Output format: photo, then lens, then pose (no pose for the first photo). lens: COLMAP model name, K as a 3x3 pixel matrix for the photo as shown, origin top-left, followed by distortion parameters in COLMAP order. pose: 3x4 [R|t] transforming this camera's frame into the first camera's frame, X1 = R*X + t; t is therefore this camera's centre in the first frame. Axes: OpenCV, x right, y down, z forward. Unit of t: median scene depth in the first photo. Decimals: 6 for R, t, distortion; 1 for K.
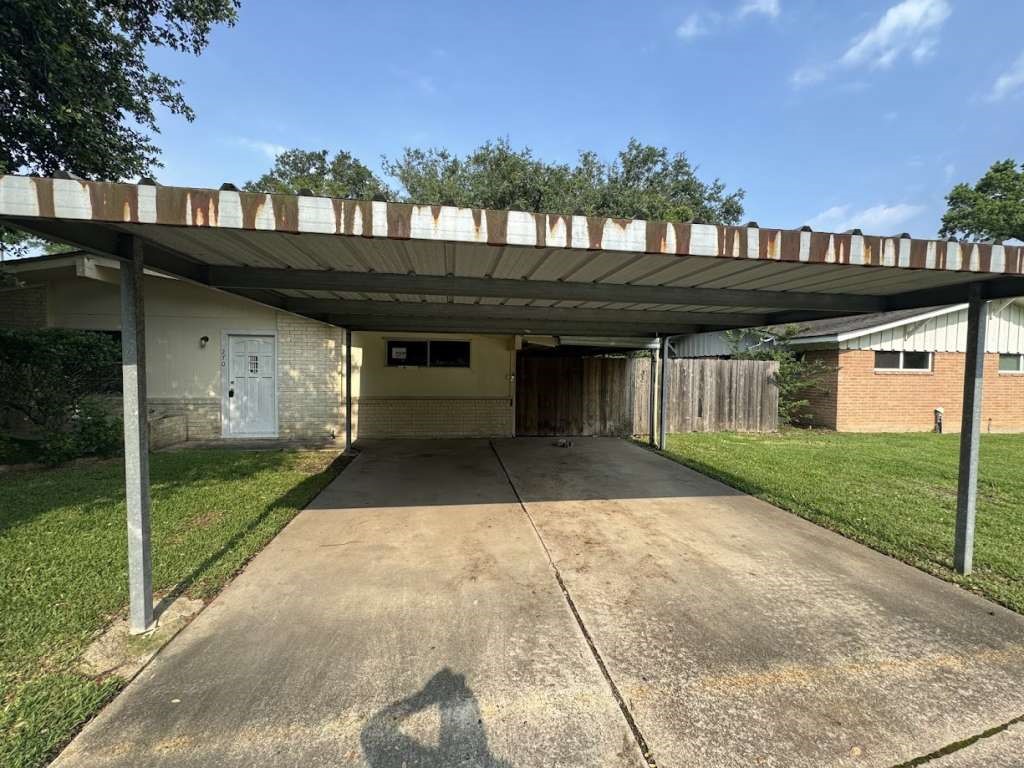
lens RADIAL K [[410.3, 0, 512.3], [0, 410.3, 382.3], [0, 0, 1]] dist [-0.001871, 0.000224]
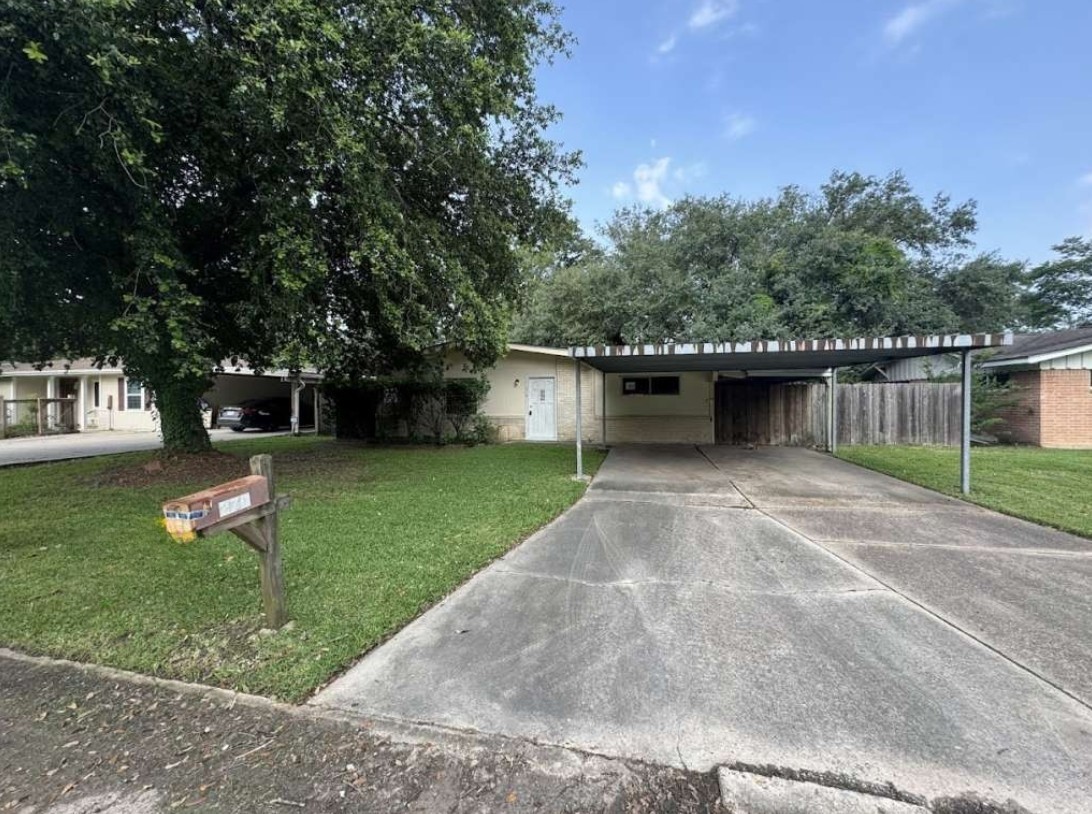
lens RADIAL K [[437.5, 0, 552.2], [0, 437.5, 404.0], [0, 0, 1]] dist [-0.001871, 0.000224]
pose [[0.935313, -0.015381, -0.353486, 0.015950], [0.006499, 0.999633, -0.026301, 0.030645], [0.353761, 0.022303, 0.935070, -0.519969]]
